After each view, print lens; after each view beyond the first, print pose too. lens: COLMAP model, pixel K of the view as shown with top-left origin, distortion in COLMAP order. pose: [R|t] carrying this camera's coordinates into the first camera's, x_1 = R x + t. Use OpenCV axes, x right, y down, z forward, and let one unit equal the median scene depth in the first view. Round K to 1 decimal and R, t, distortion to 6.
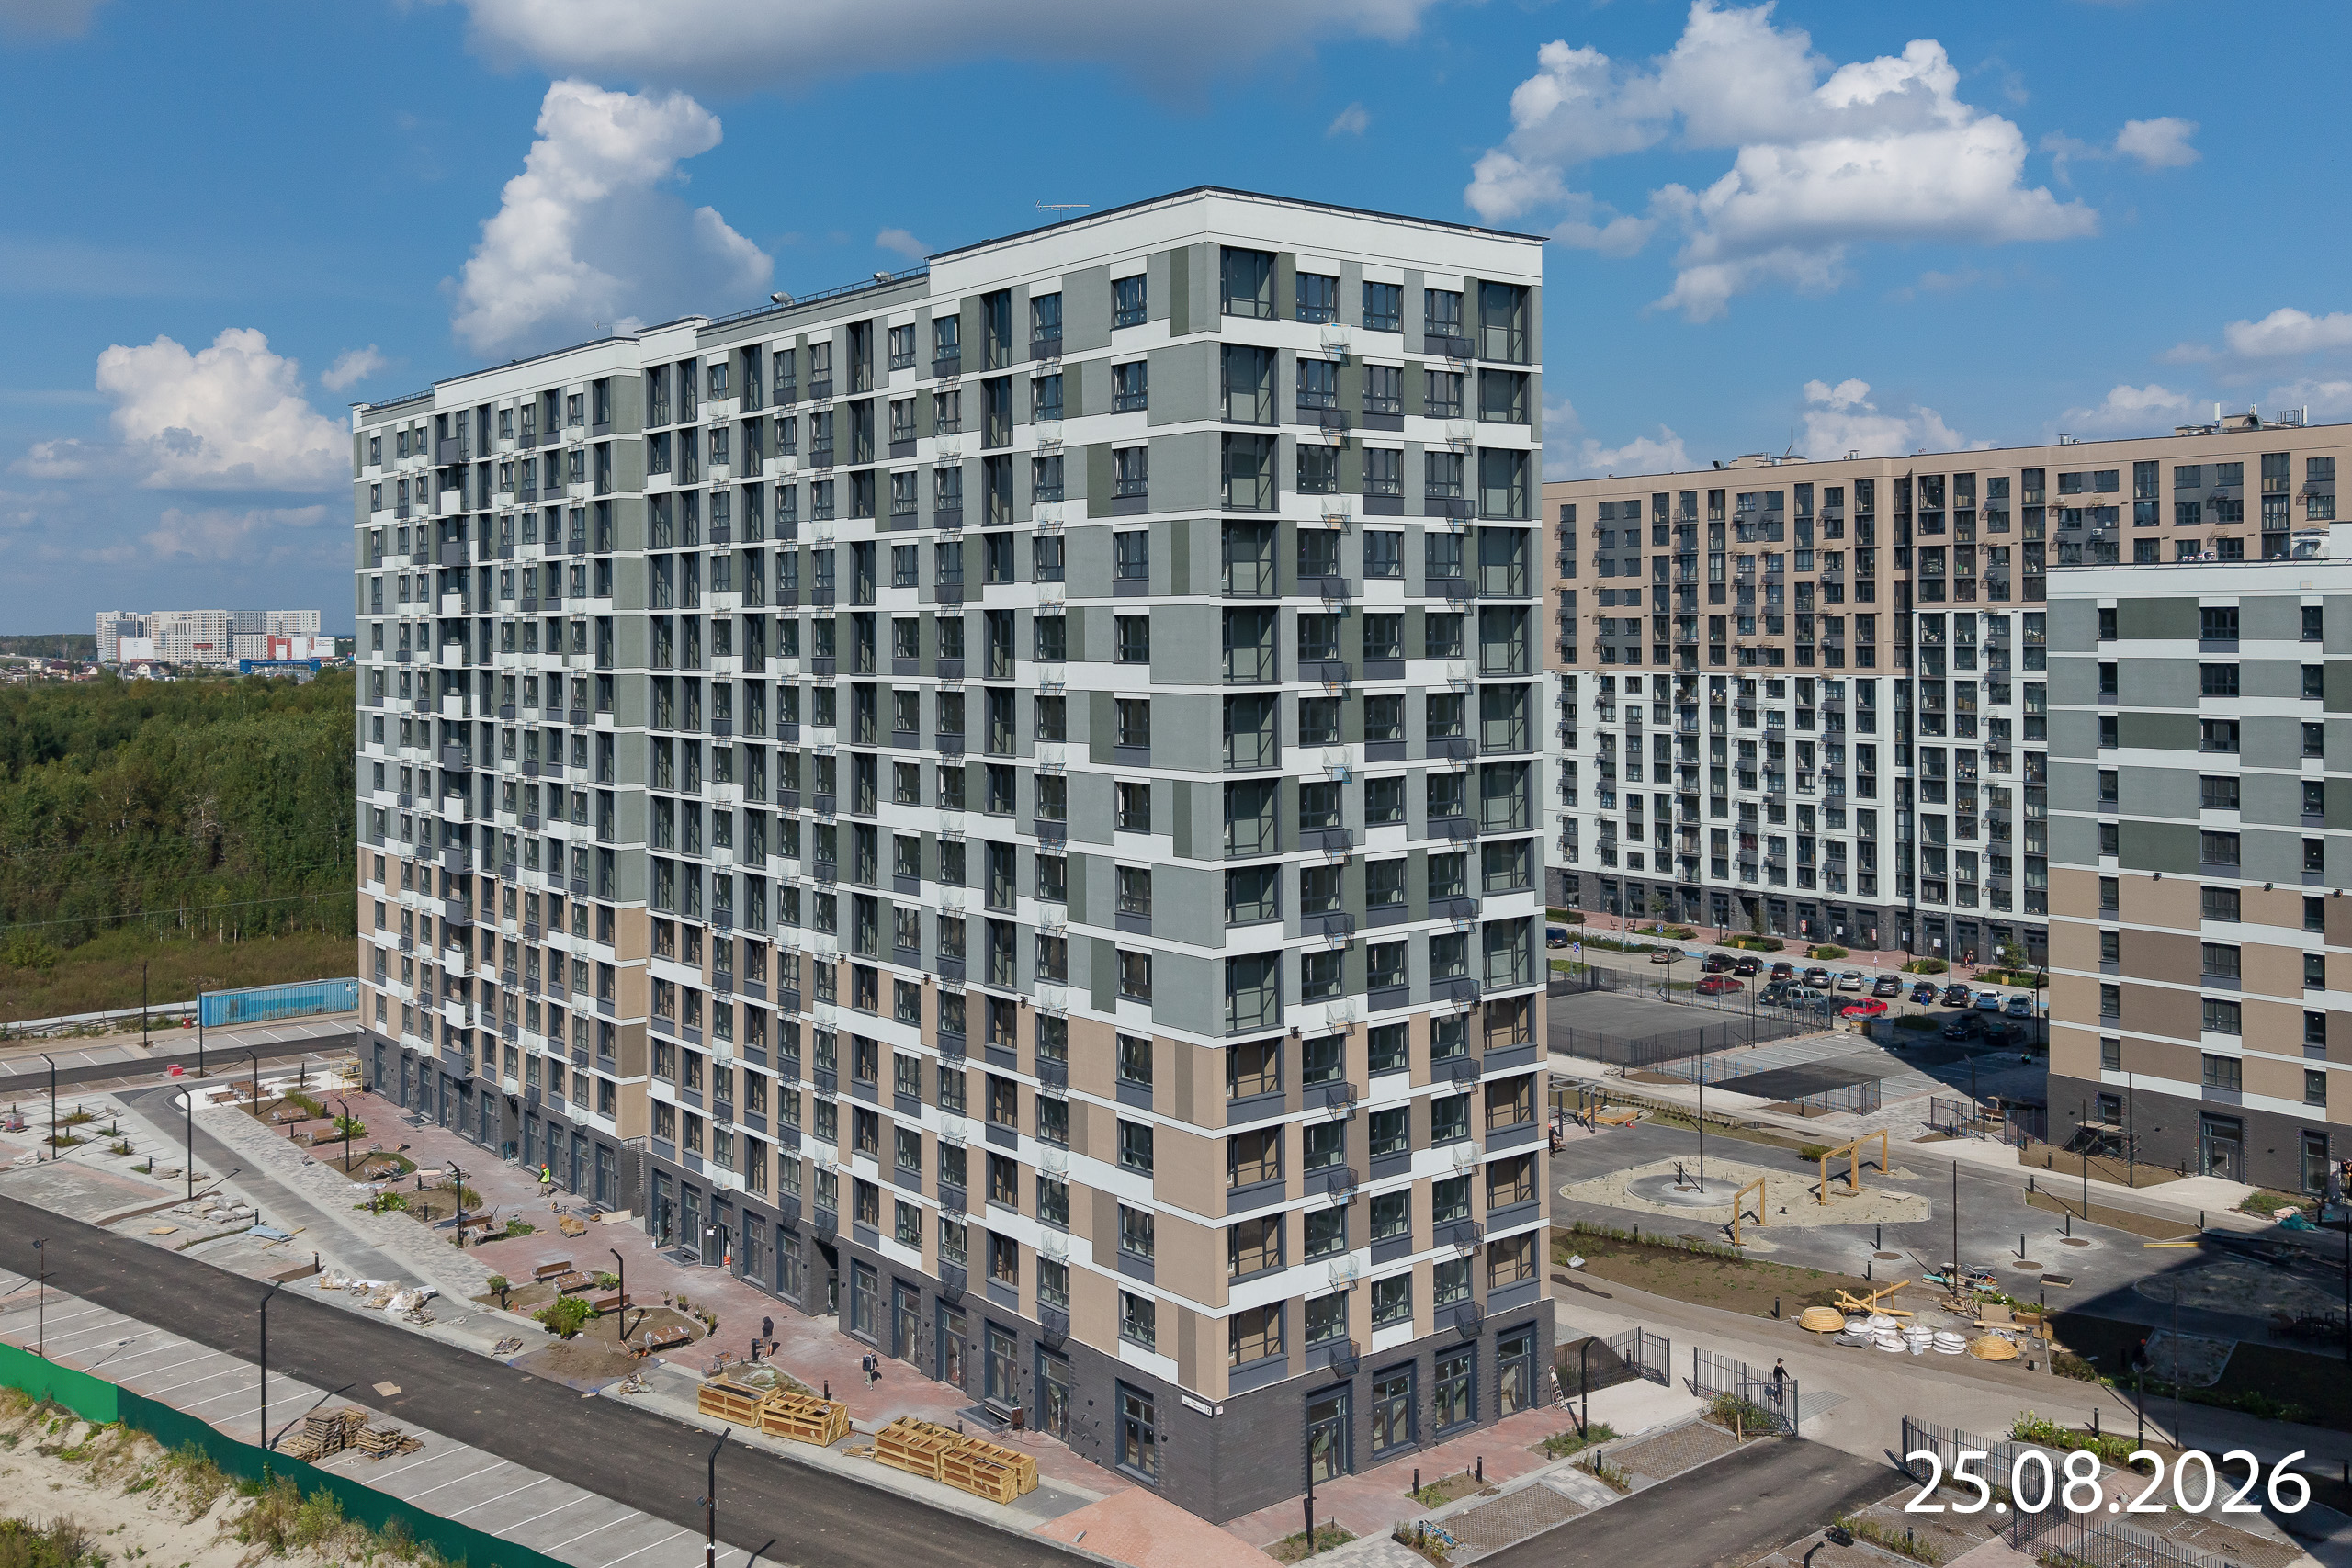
lens RADIAL K [[2186.5, 0, 1130.6], [0, 2186.5, 629.6], [0, 0, 1]] dist [0.120614, -0.171083]
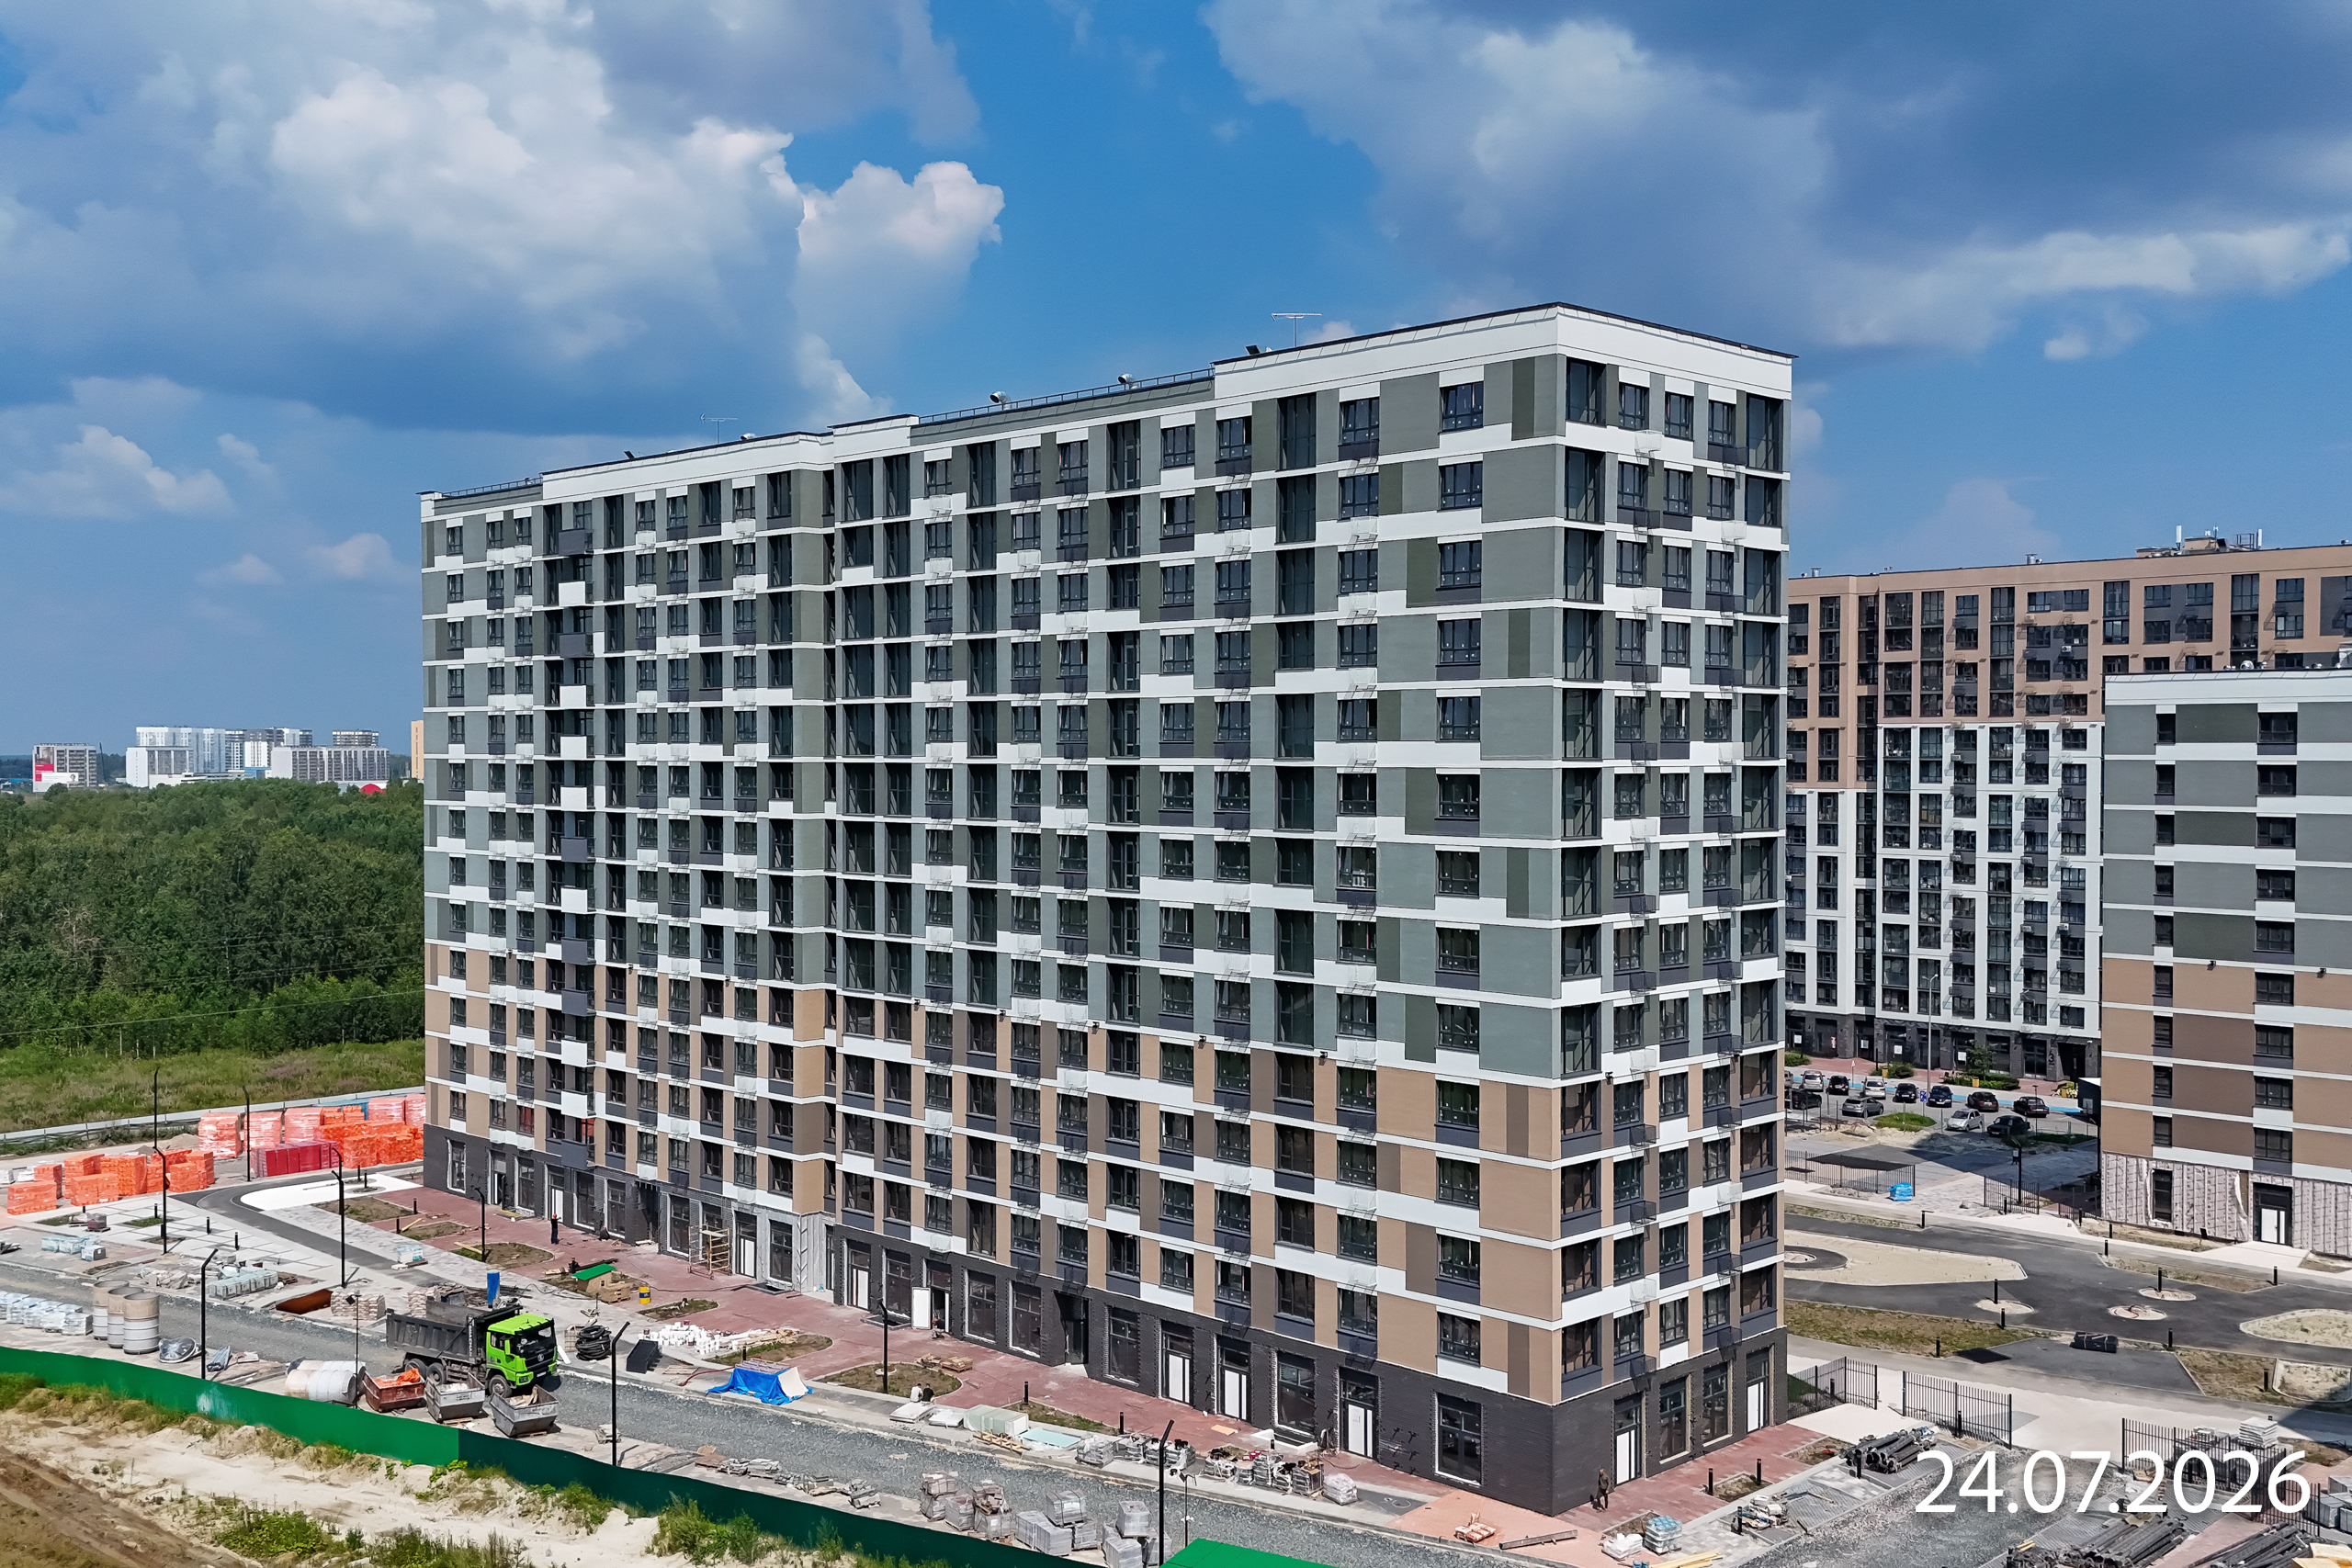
lens RADIAL K [[2355.5, 0, 1082.8], [0, 2355.5, 806.0], [0, 0, 1]] dist [0.159980, -0.200331]
pose [[0.994936, 0.006222, 0.100321, -0.199705], [-0.008122, 0.999795, 0.018542, 0.017878], [-0.100185, -0.019263, 0.994782, -0.101757]]
